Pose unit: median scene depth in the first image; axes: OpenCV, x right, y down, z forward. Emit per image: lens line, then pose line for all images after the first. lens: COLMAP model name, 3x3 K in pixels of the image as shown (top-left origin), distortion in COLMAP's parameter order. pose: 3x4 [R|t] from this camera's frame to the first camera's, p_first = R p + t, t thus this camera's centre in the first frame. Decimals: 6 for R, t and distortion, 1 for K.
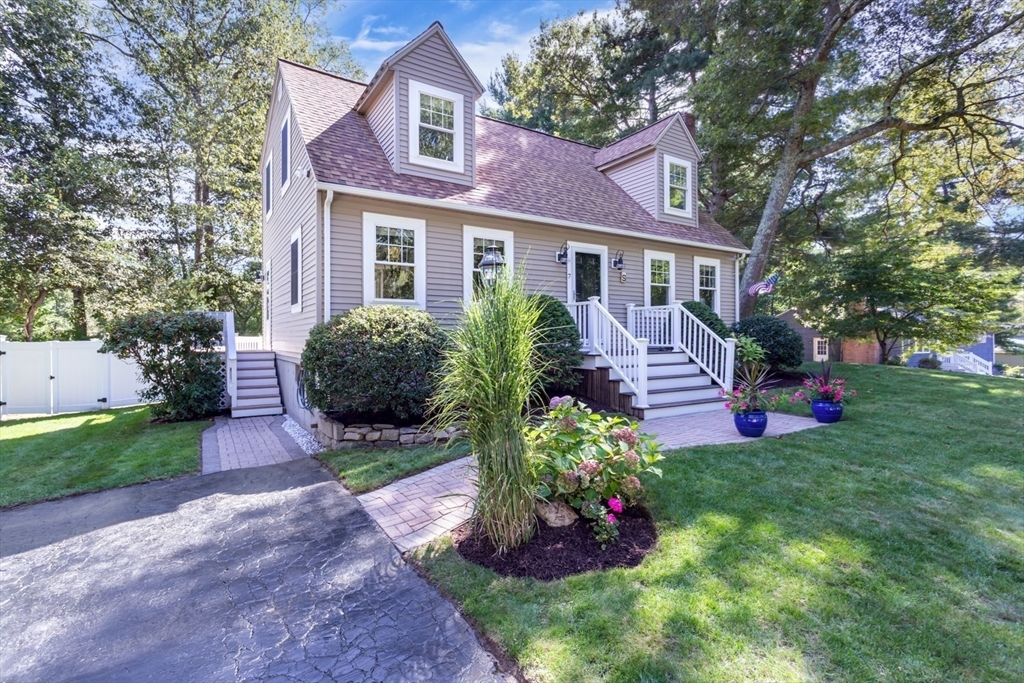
lens RADIAL K [[478.1, 0, 507.9], [0, 478.1, 332.9], [0, 0, 1]] dist [-0.001356, -0.000076]
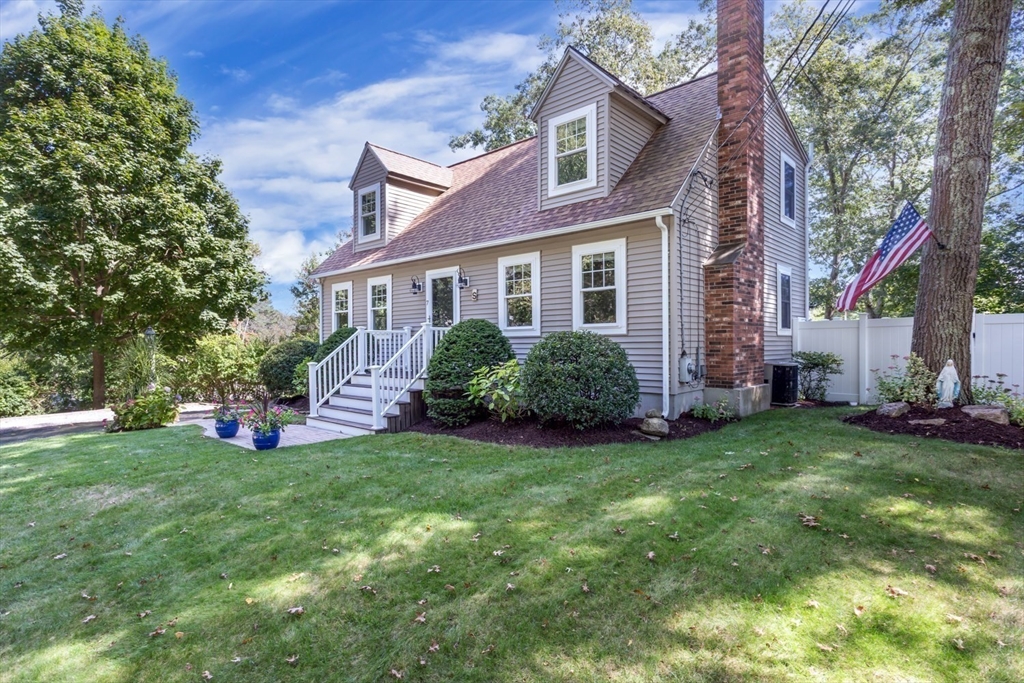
lens RADIAL K [[534.4, 0, 509.0], [0, 534.4, 330.7], [0, 0, 1]] dist [0.000014, 0.000324]
pose [[0.258350, -0.041875, -0.965143, 1.159292], [-0.008577, 0.998921, -0.045637, -0.005919], [0.966013, 0.020068, 0.257712, 0.768092]]
